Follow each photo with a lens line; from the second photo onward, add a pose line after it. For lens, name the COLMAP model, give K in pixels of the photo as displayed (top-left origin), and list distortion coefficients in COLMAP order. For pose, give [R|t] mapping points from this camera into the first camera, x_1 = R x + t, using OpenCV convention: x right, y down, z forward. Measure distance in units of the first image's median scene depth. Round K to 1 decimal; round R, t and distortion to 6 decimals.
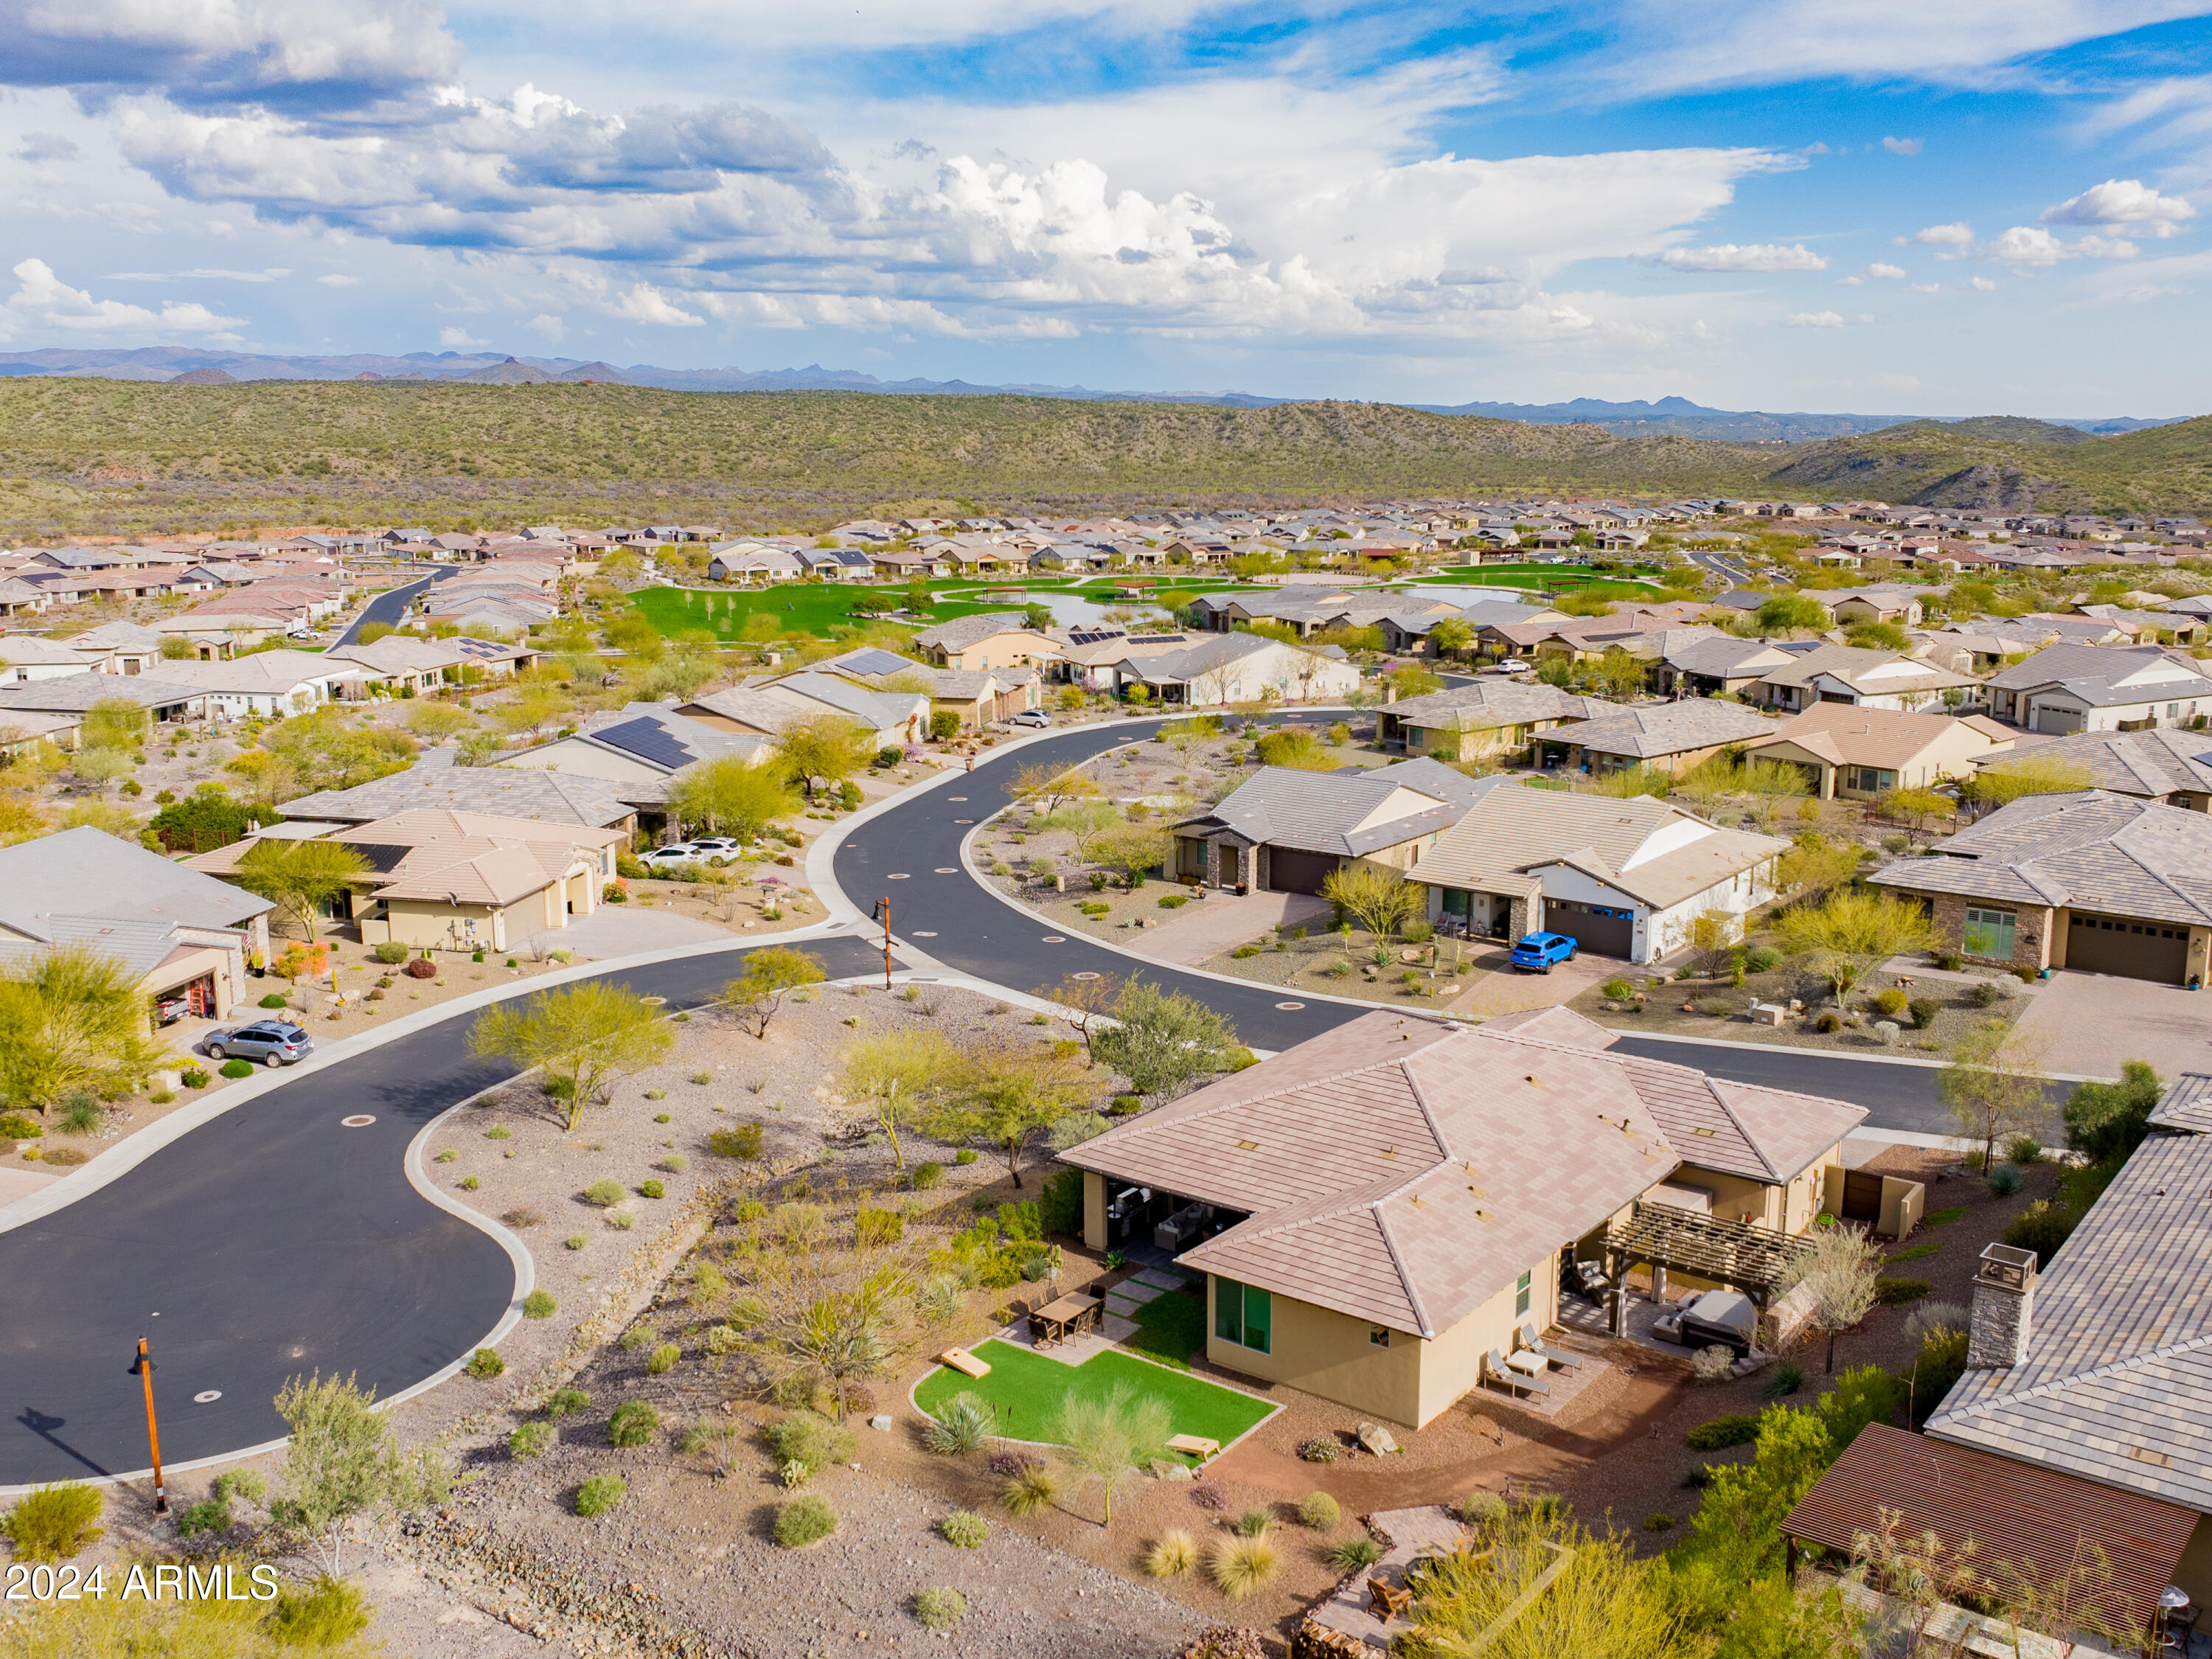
lens RADIAL K [[2058.0, 0, 1106.0], [0, 2058.0, 829.5], [0, 0, 1]] dist [0.002642, -0.063329]
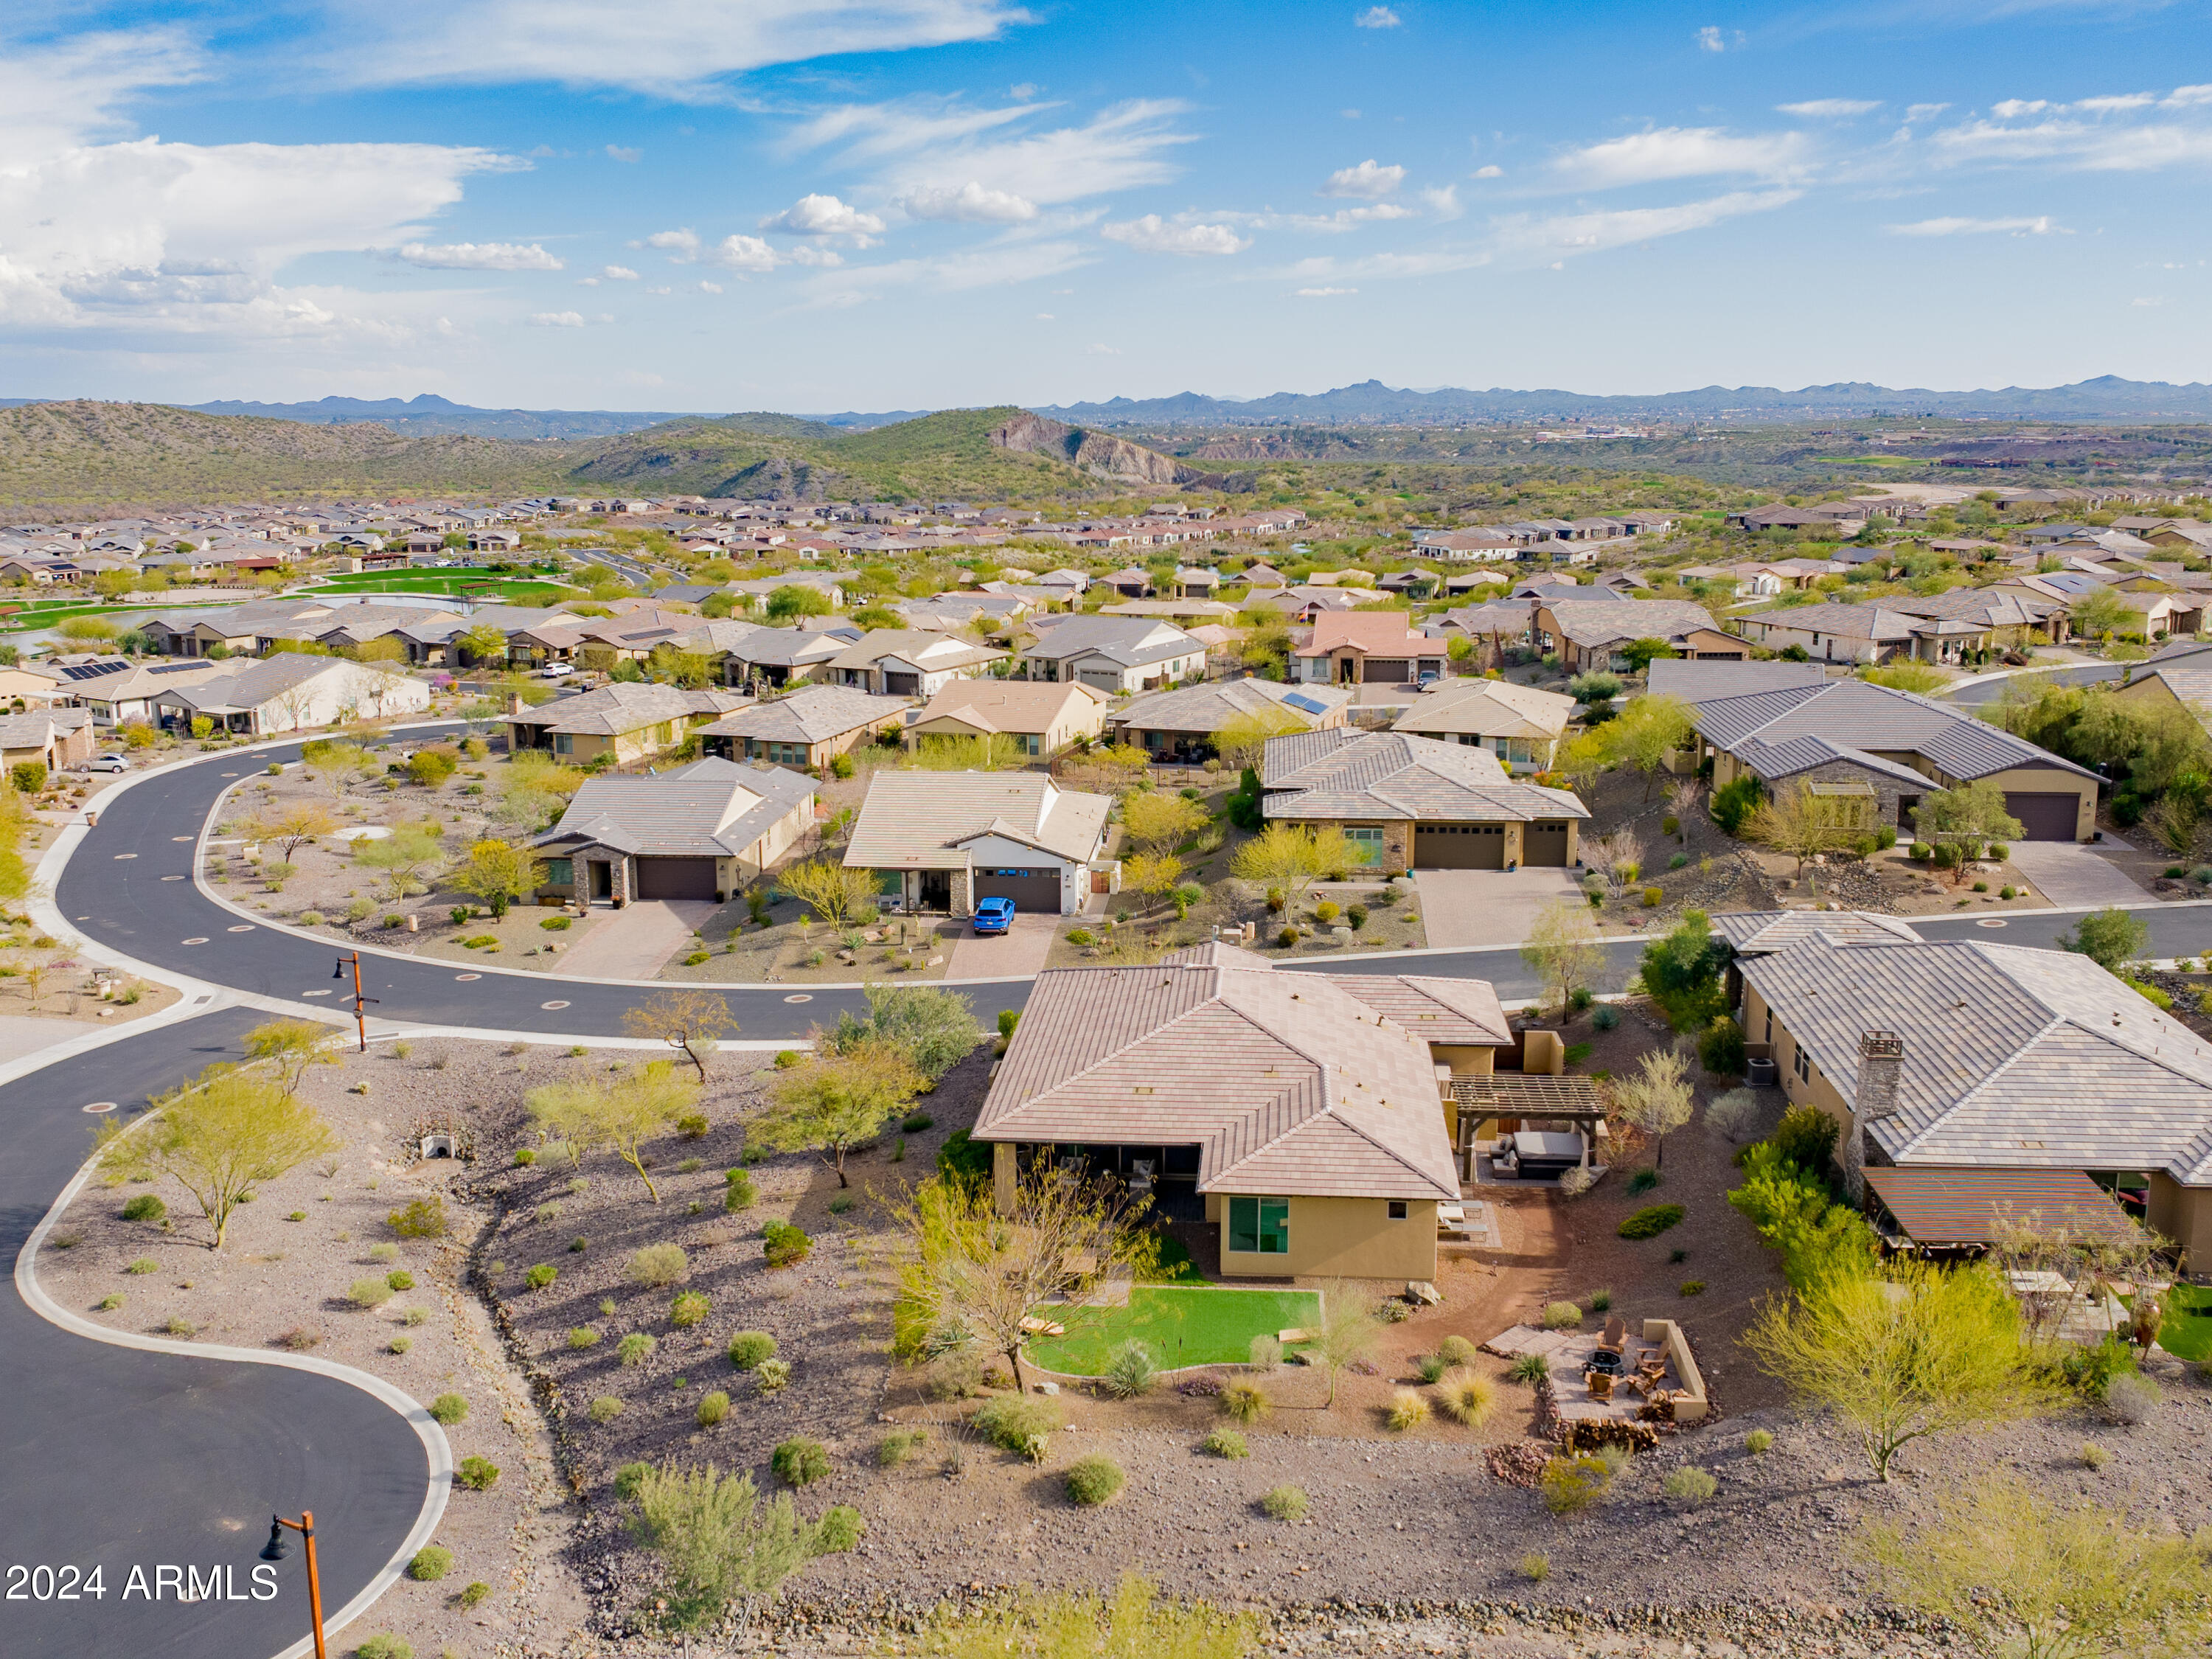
lens RADIAL K [[2074.8, 0, 1098.9], [0, 2074.8, 795.9], [0, 0, 1]] dist [-0.010374, -0.051990]
pose [[0.839910, -0.100477, 0.533343, -0.164548], [0.108915, 0.993927, 0.015727, -0.007685], [-0.531684, 0.044880, 0.845753, 0.018196]]
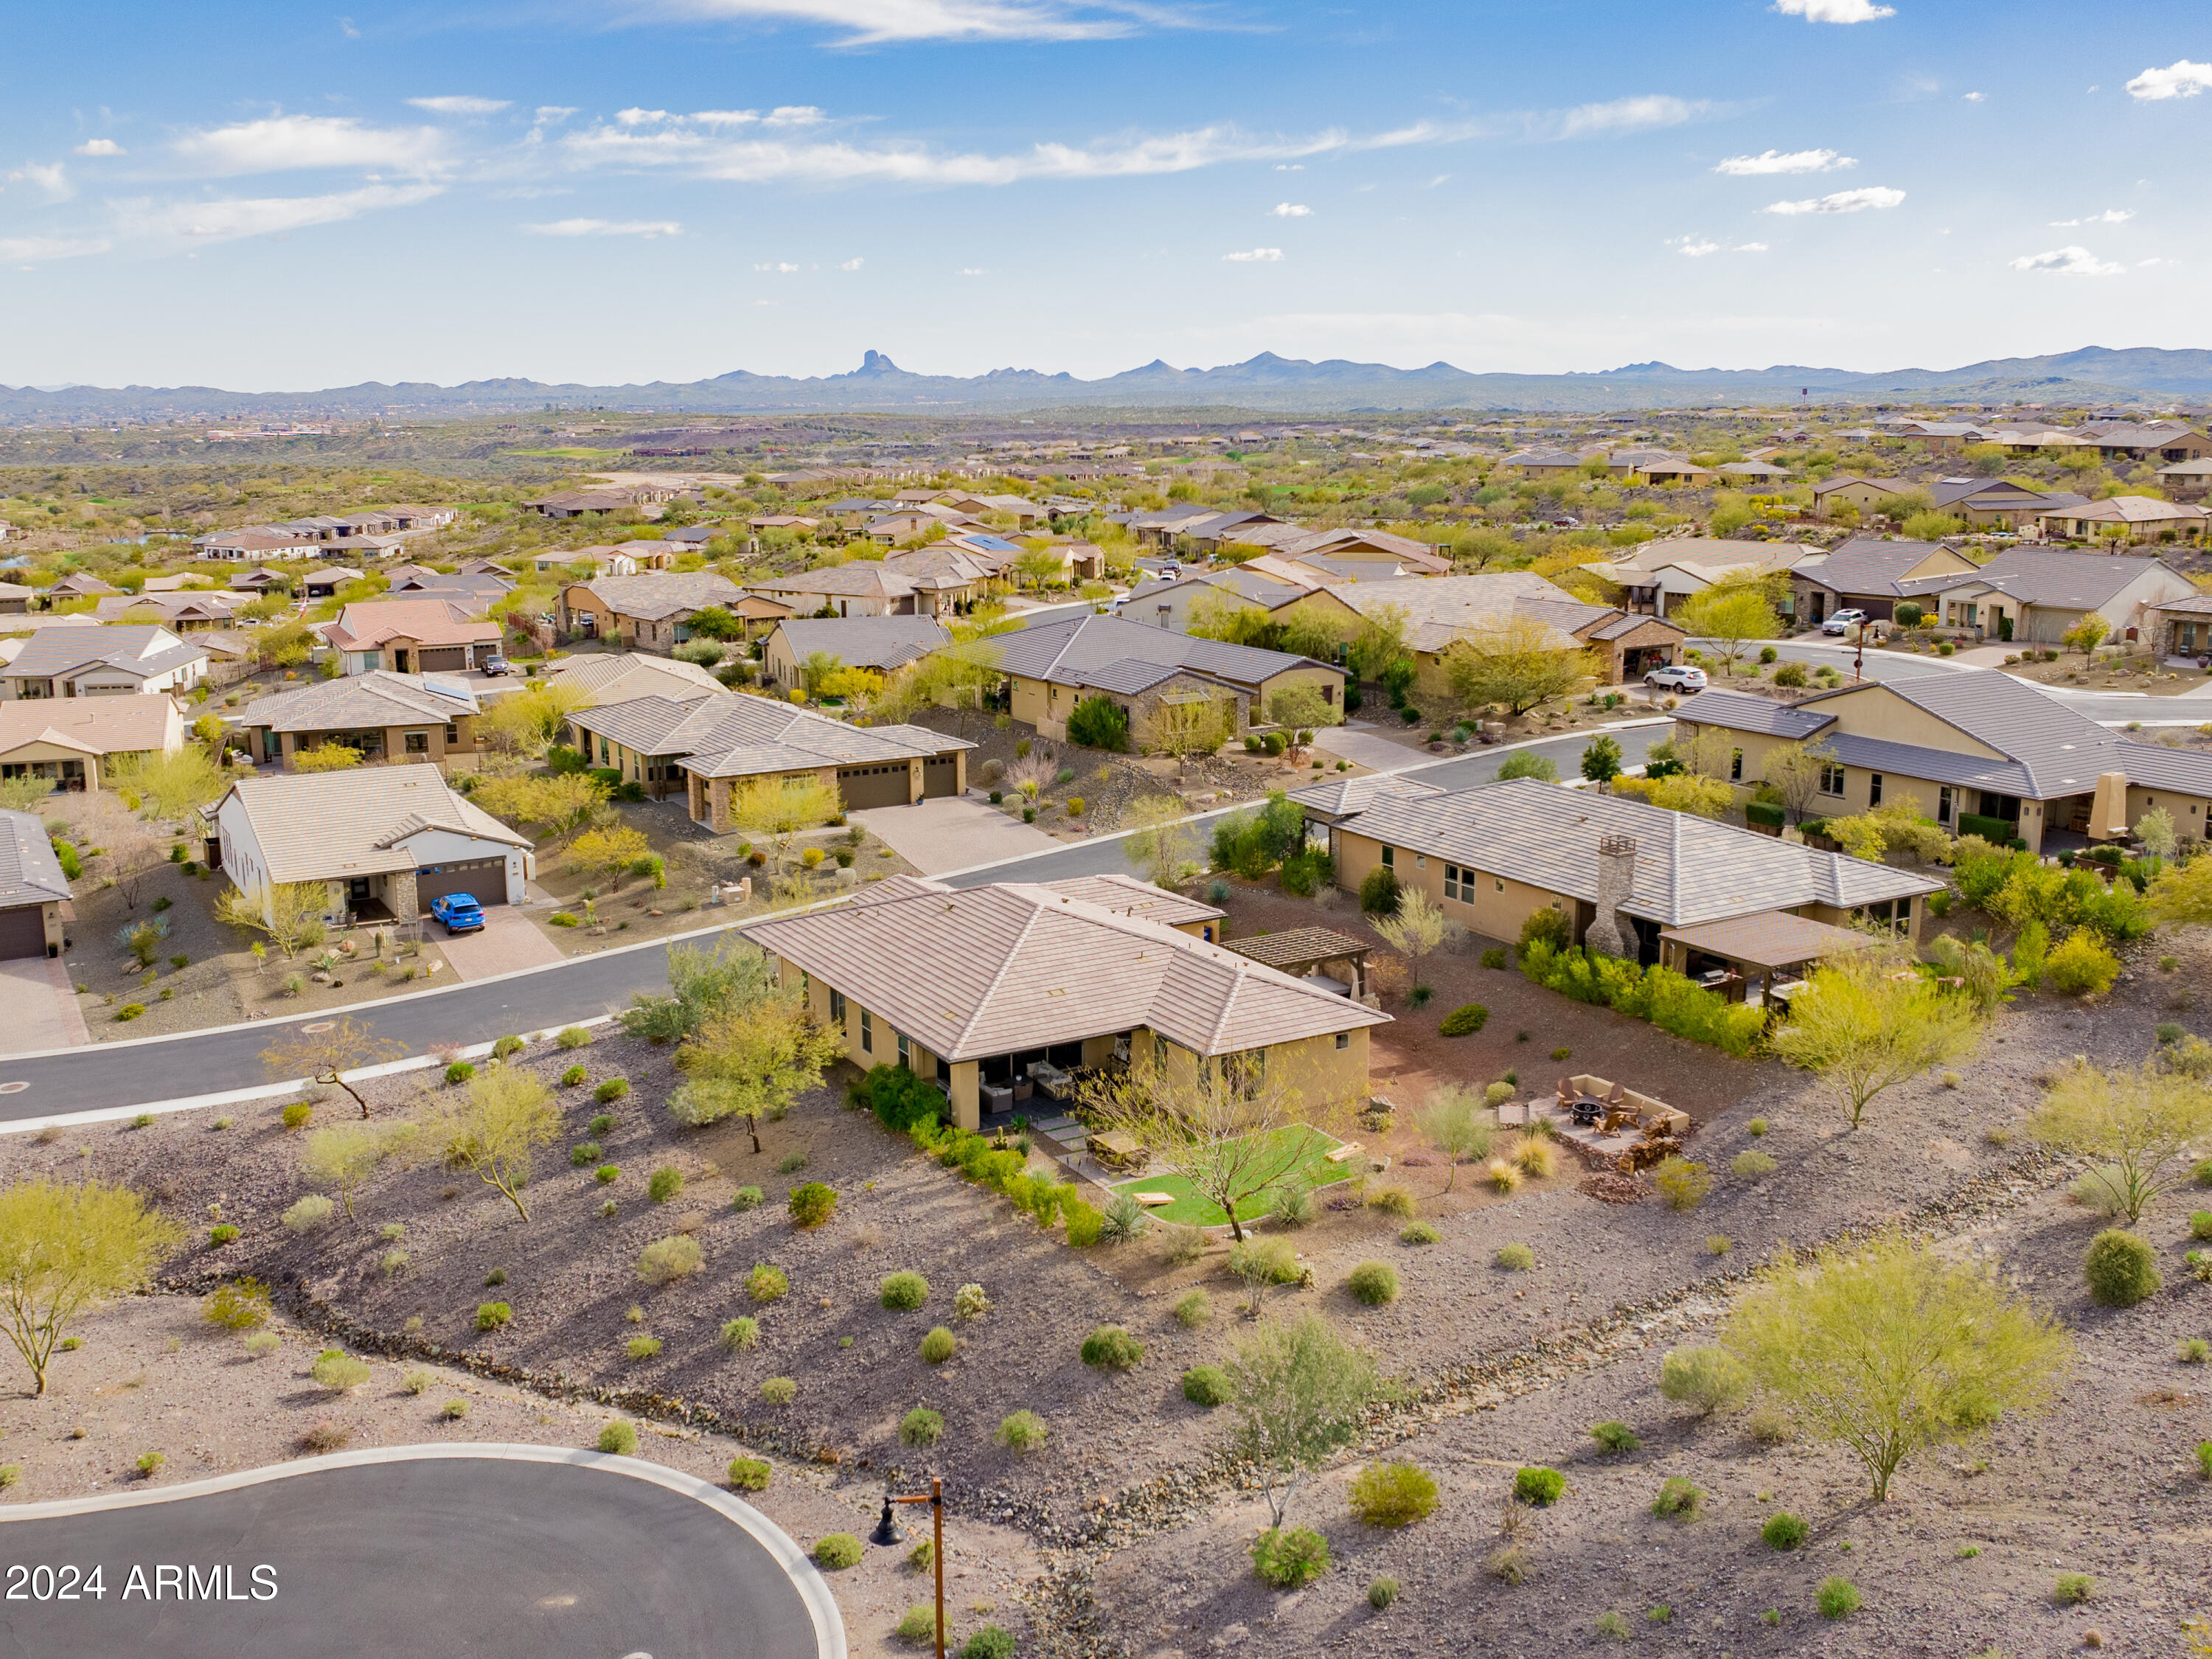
lens RADIAL K [[2058.0, 0, 1106.0], [0, 2058.0, 829.5], [0, 0, 1]] dist [0.002642, -0.063329]
pose [[0.367054, -0.191361, 0.910303, -0.302835], [0.189560, 0.973463, 0.128204, -0.026085], [-0.910680, 0.125499, 0.393588, 0.152255]]
